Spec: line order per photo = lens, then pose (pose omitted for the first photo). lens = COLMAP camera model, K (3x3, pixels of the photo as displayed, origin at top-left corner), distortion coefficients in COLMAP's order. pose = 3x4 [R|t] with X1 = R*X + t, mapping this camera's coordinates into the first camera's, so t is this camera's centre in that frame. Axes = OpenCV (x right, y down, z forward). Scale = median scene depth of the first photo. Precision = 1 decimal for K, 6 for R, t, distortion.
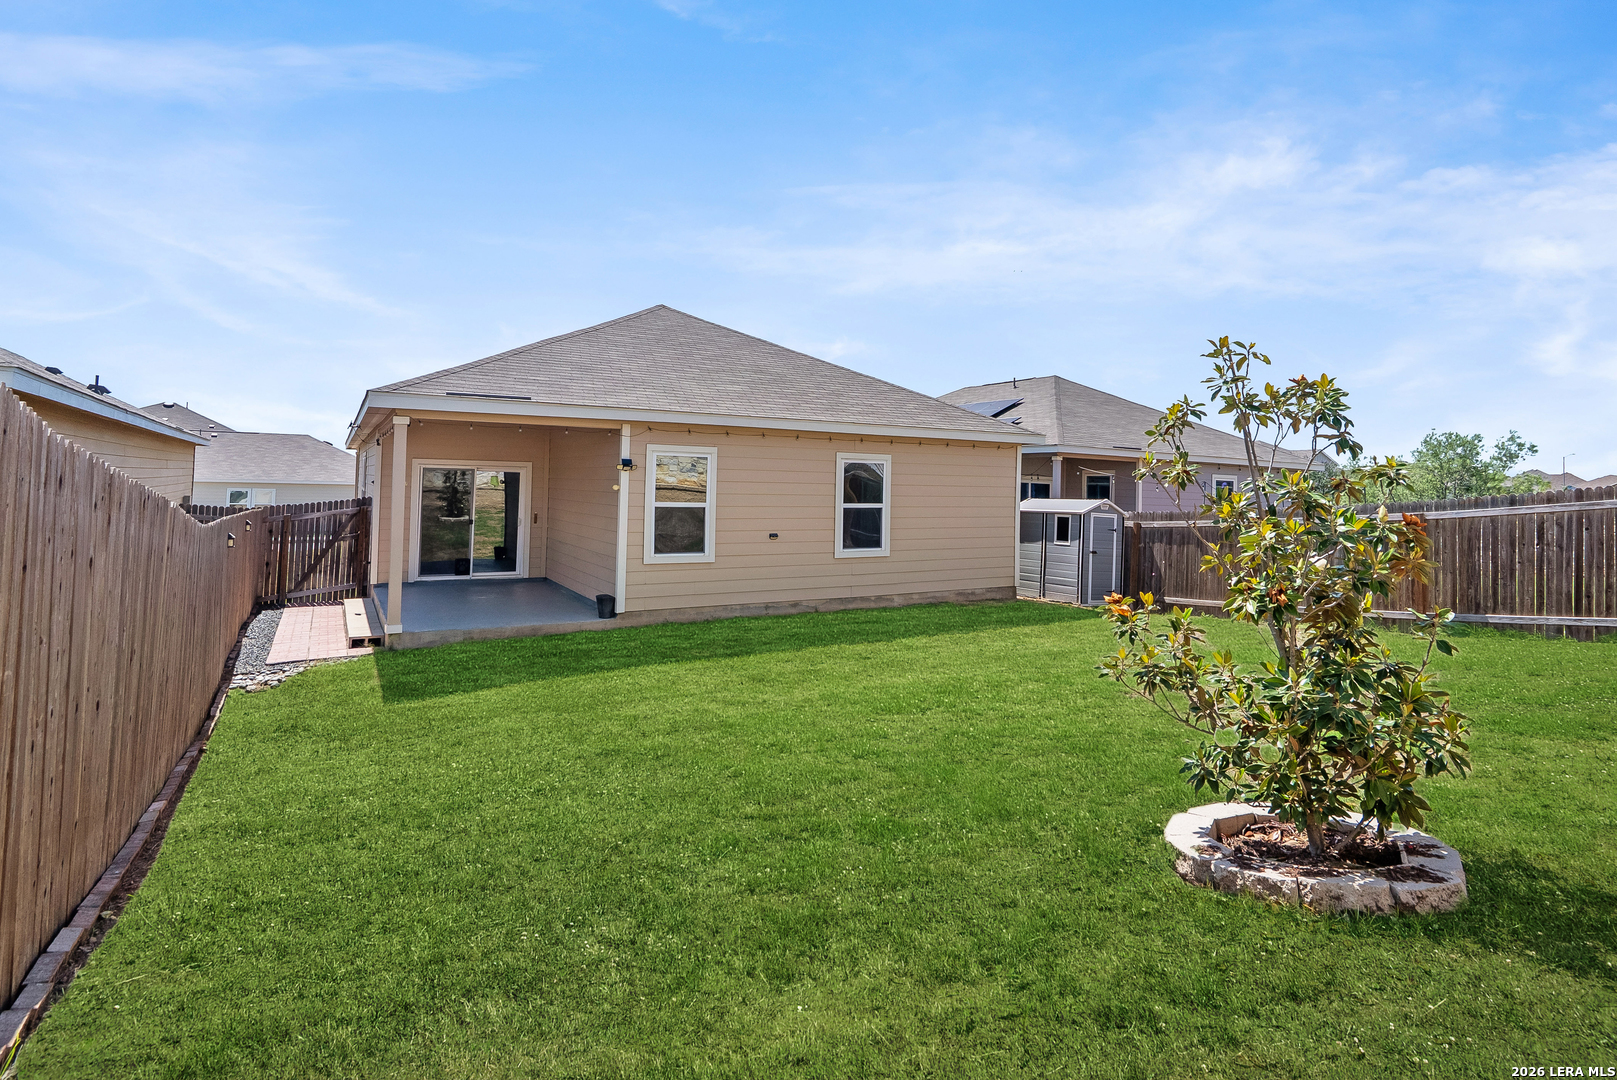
lens RADIAL K [[763.4, 0, 826.9], [0, 763.4, 469.8], [0, 0, 1]] dist [-0.008838, 0.000194]
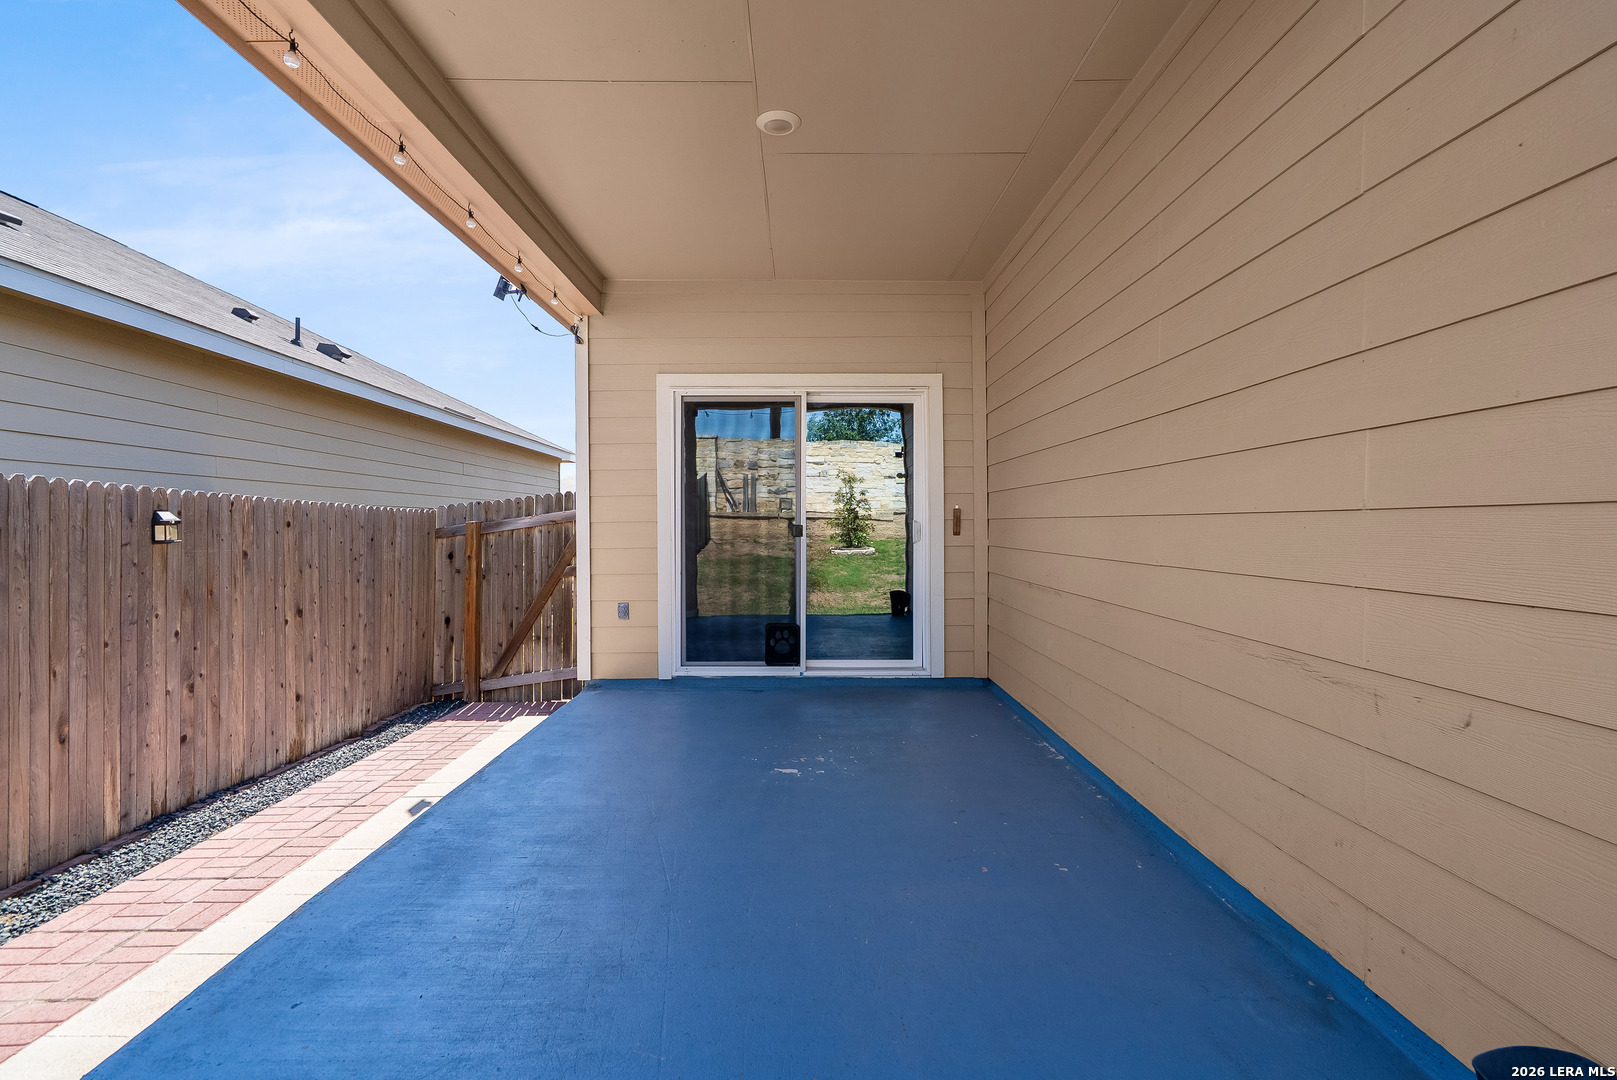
lens RADIAL K [[763.4, 0, 804.6], [0, 763.4, 536.0], [0, 0, 1]] dist [-0.008838, 0.000194]
pose [[0.847052, -0.019173, -0.531164, -0.258729], [0.034541, 0.999222, 0.019014, 0.064662], [0.530386, -0.034453, 0.847056, 0.673537]]
